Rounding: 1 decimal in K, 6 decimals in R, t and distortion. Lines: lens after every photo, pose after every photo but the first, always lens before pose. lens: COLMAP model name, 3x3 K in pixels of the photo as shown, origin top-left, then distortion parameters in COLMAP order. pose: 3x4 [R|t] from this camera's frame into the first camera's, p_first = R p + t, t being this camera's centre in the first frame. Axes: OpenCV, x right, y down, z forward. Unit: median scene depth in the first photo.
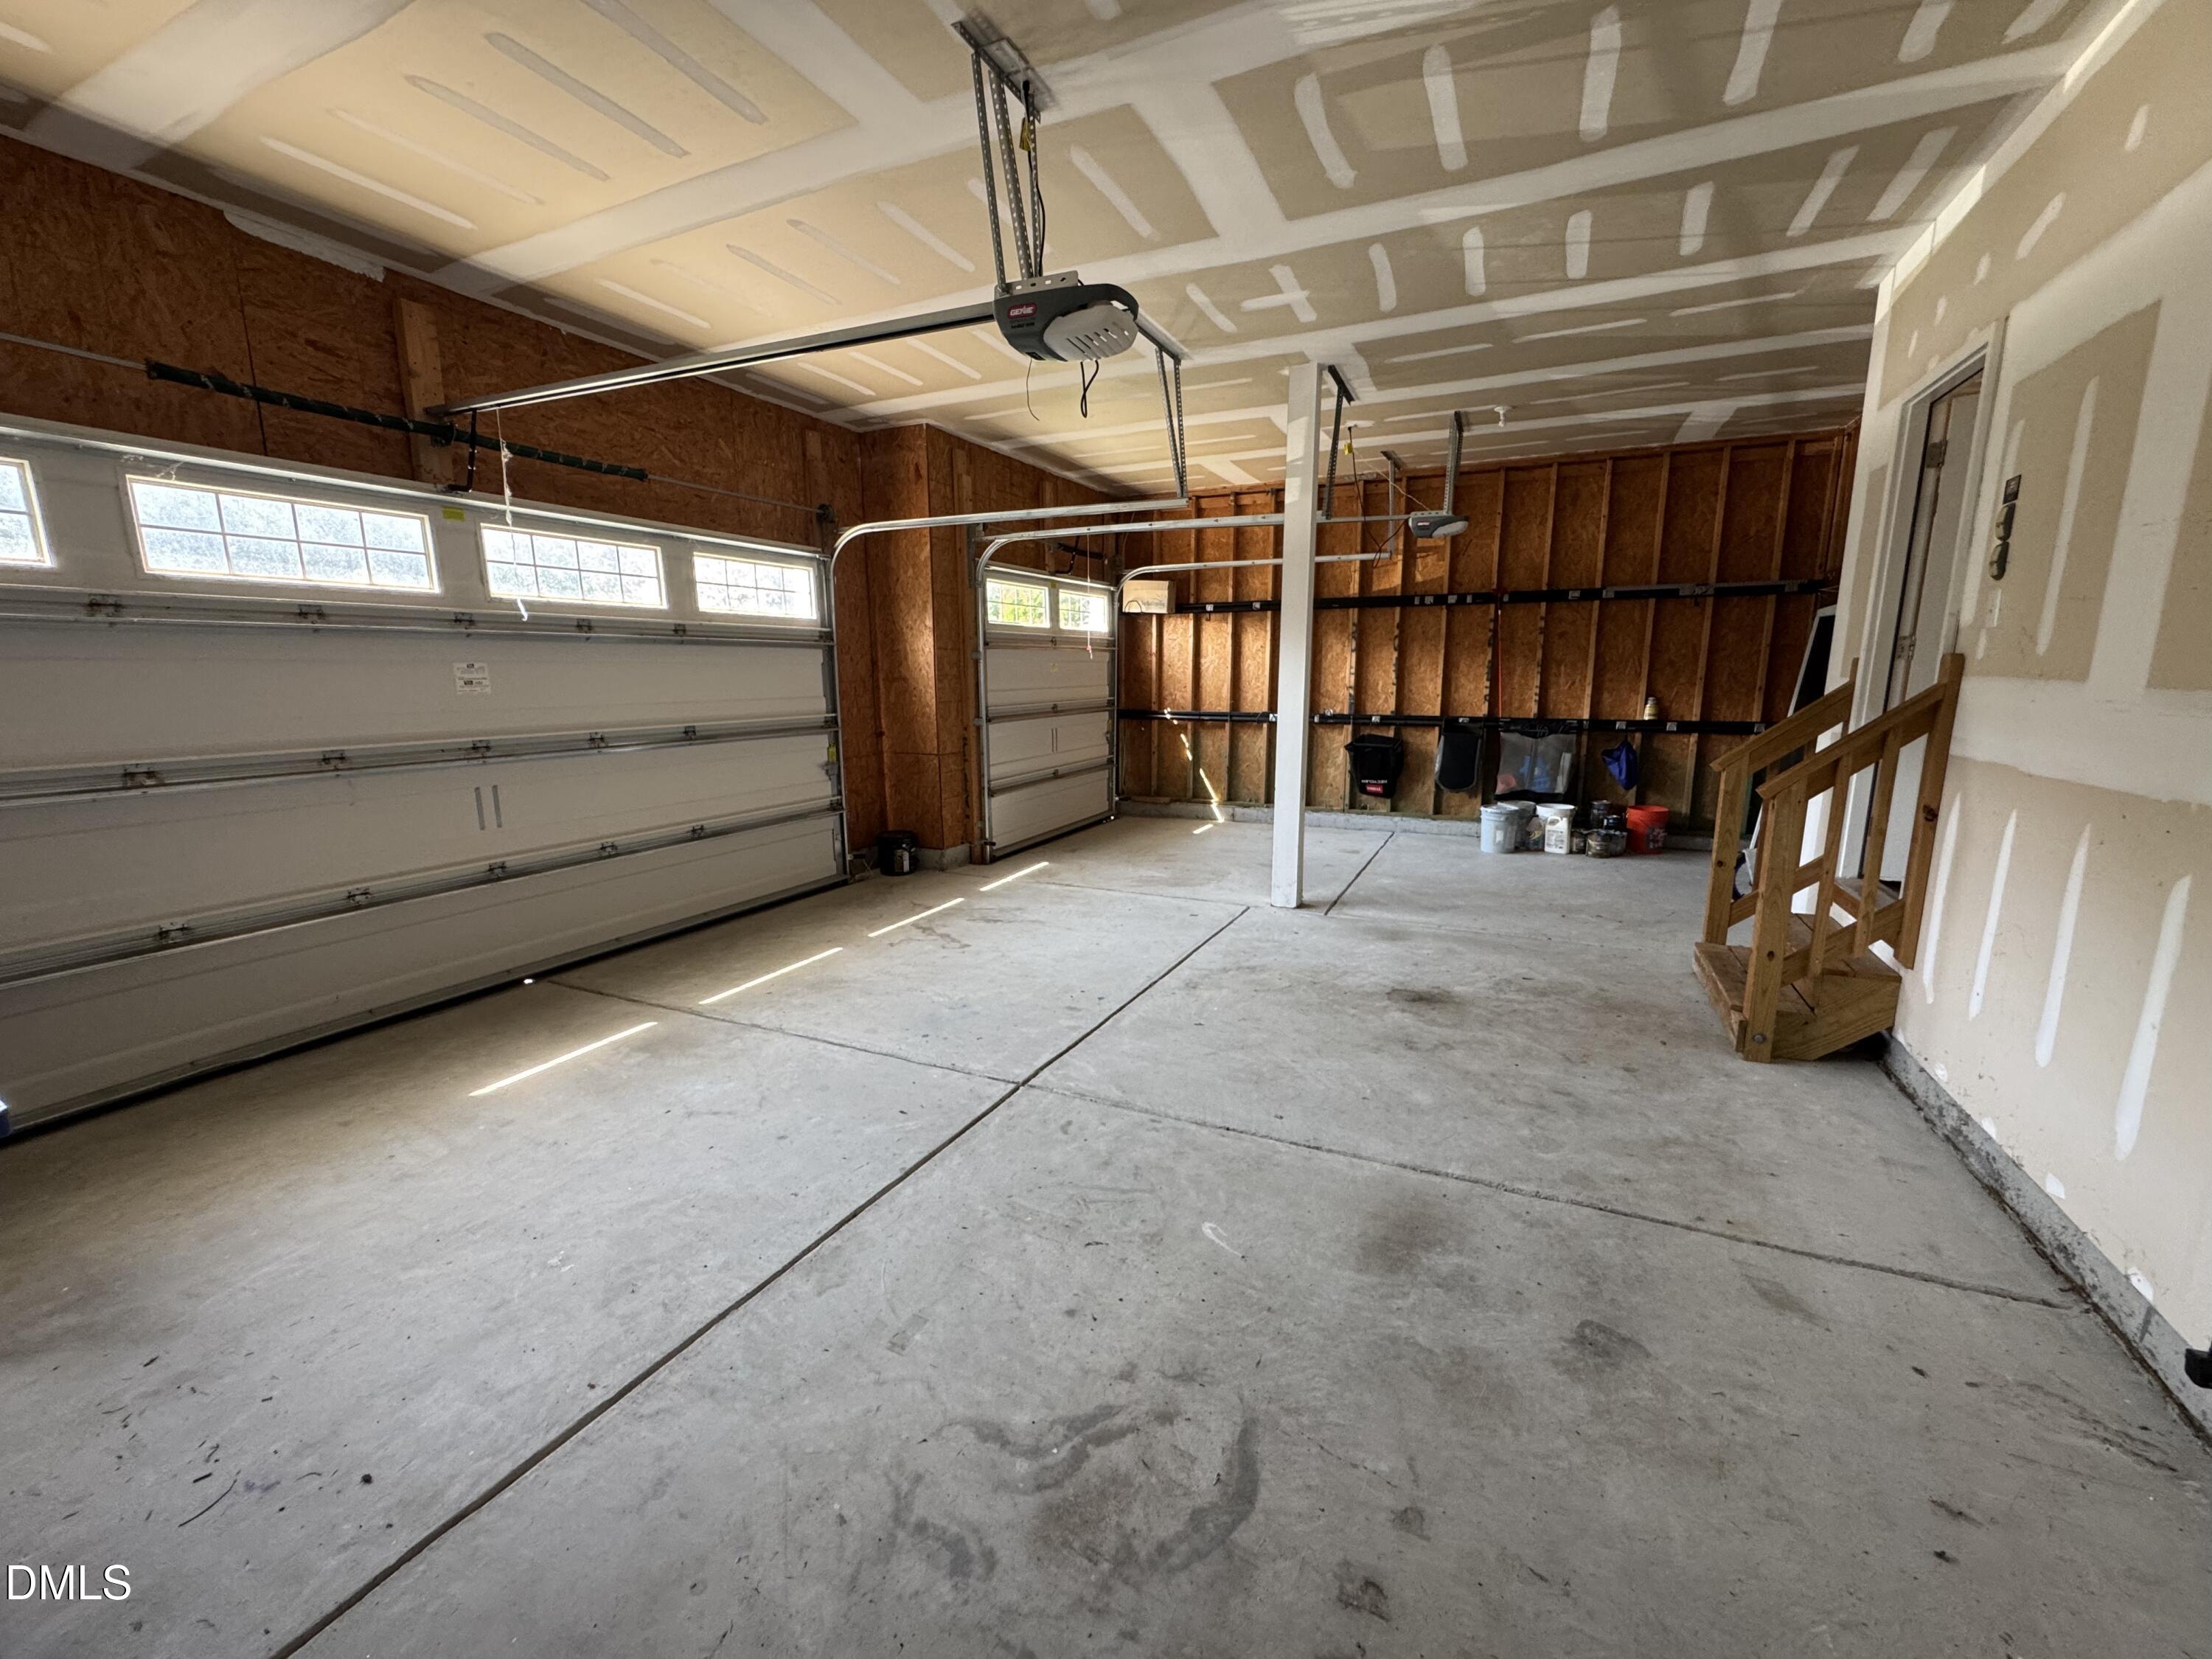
lens RADIAL K [[885.5, 0, 1103.8], [0, 885.5, 833.2], [0, 0, 1]] dist [-0.000838, -0.000197]
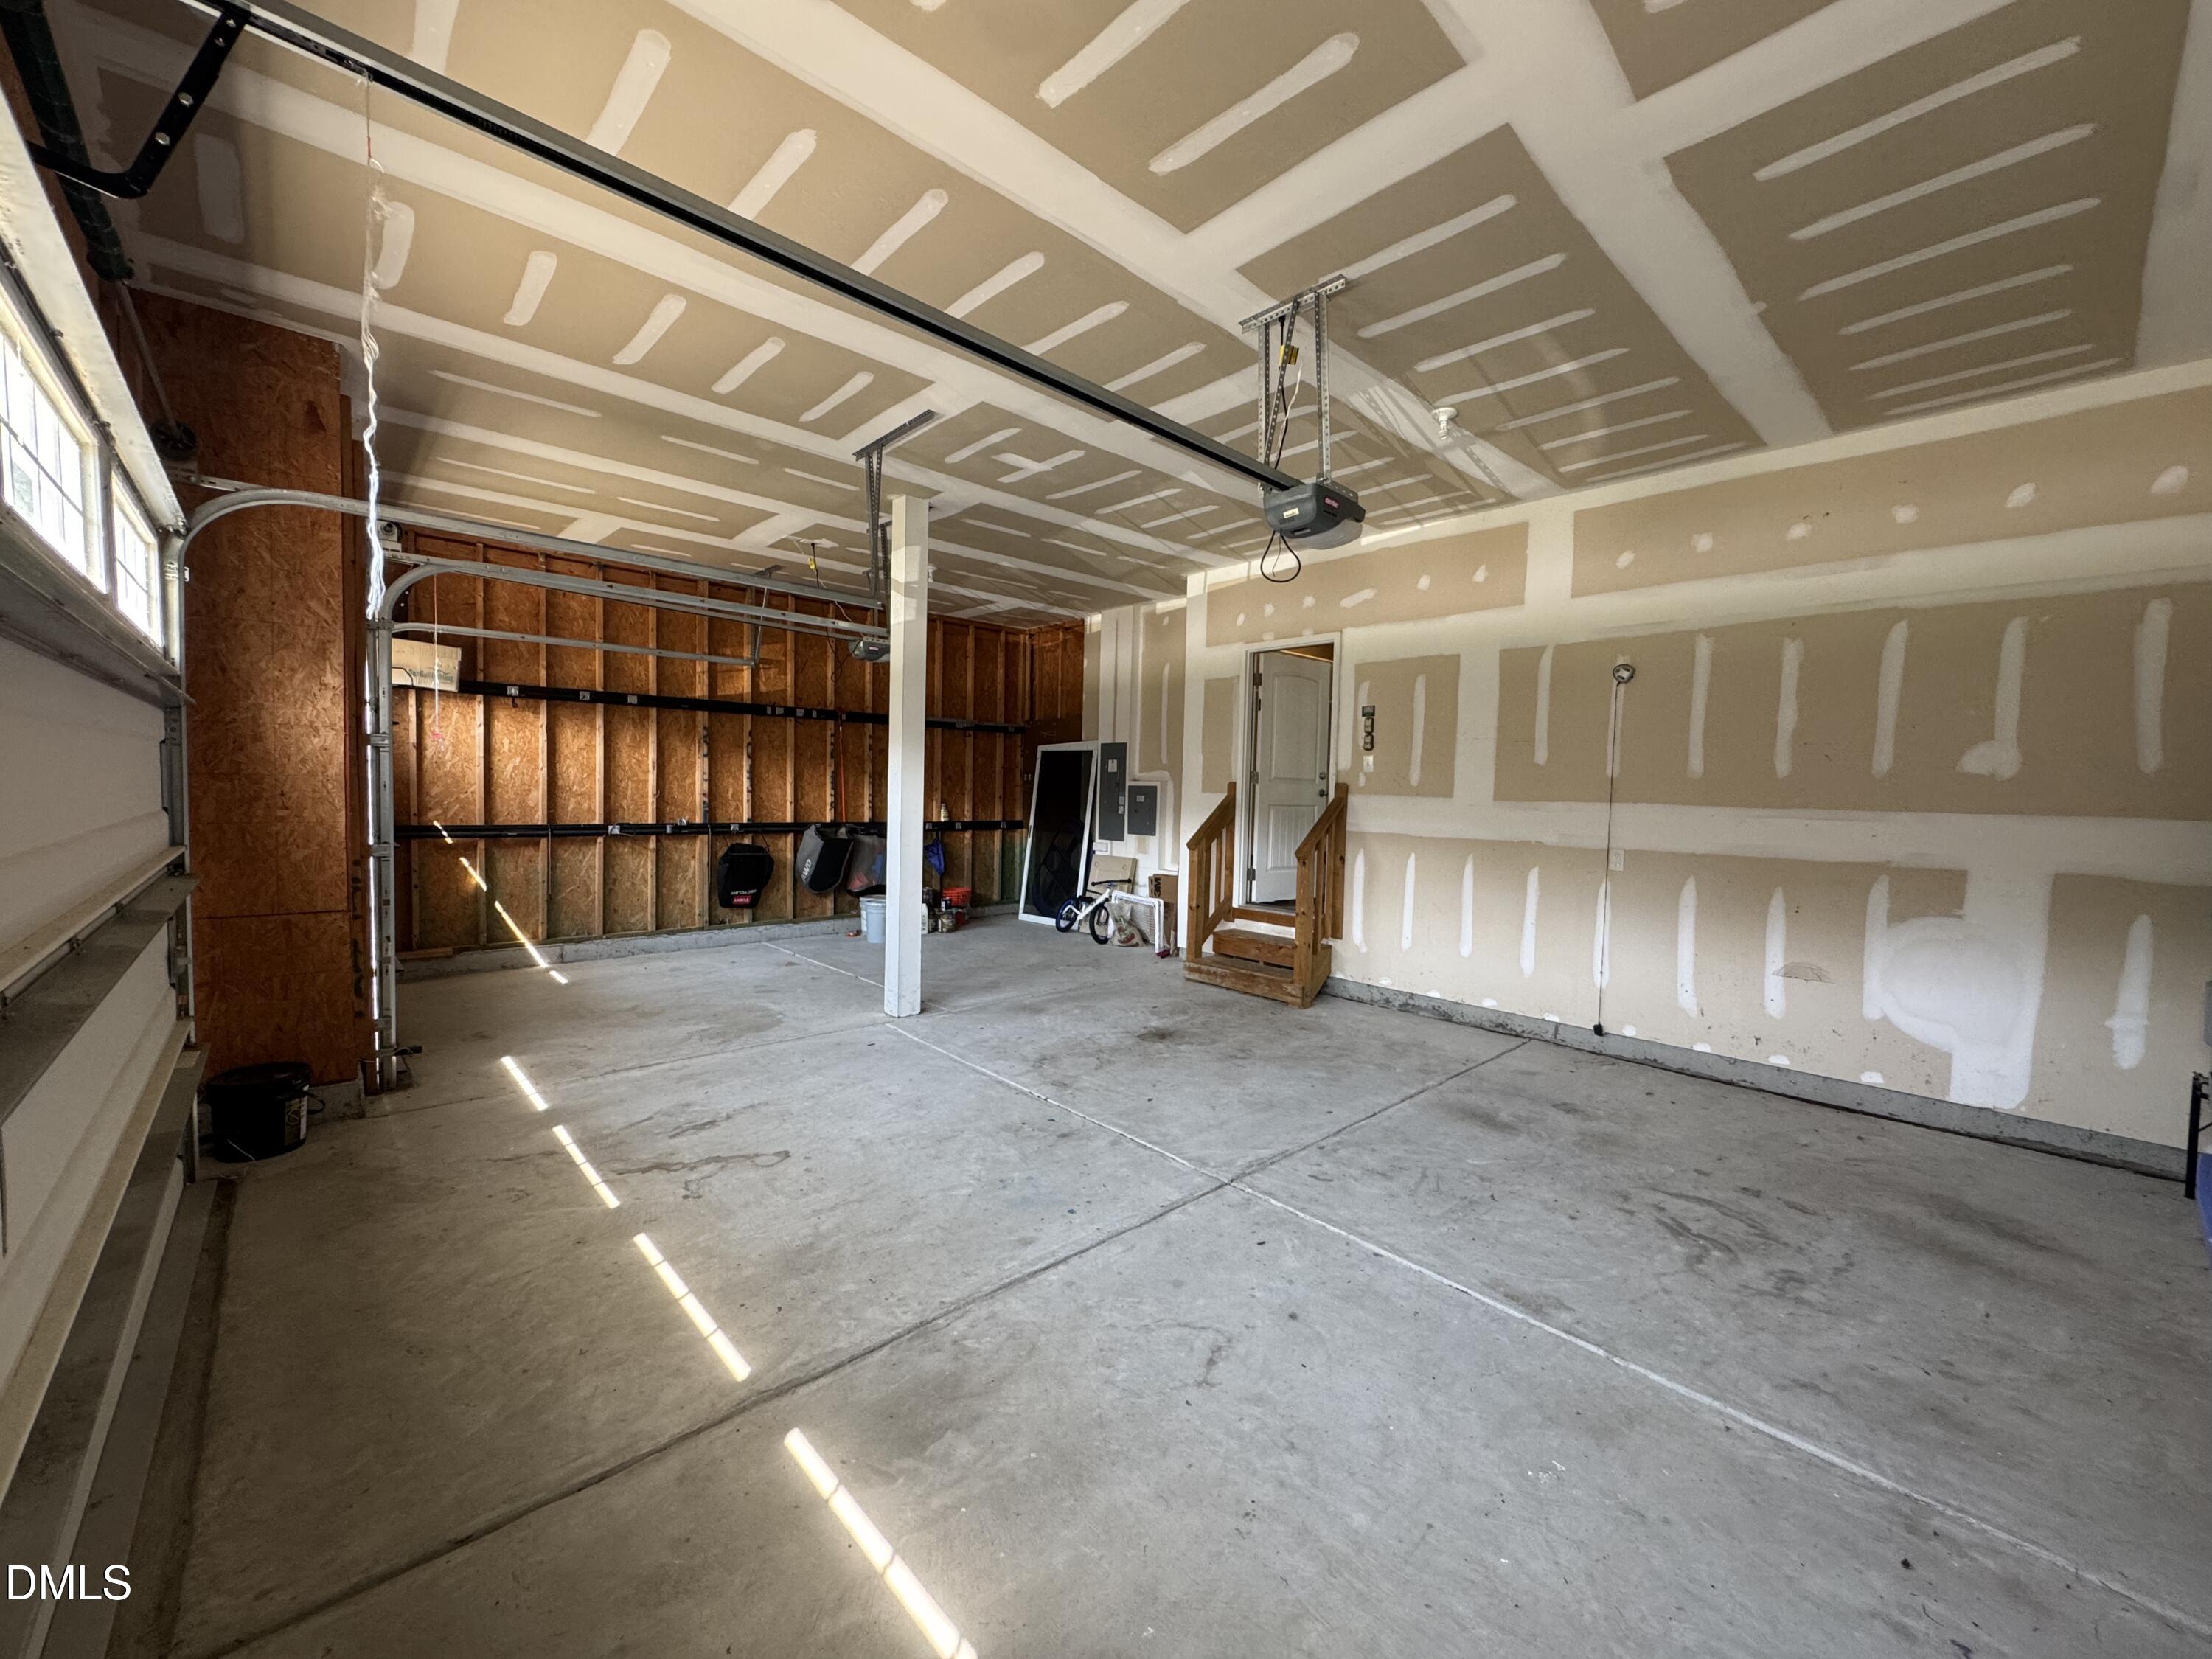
lens RADIAL K [[885.5, 0, 1103.6], [0, 885.5, 837.5], [0, 0, 1]] dist [-0.000838, -0.000197]
pose [[0.364230, -0.040250, 0.930439, -0.786711], [0.144251, 0.989447, -0.013666, -0.085677], [-0.920070, 0.139194, 0.366193, 0.511828]]
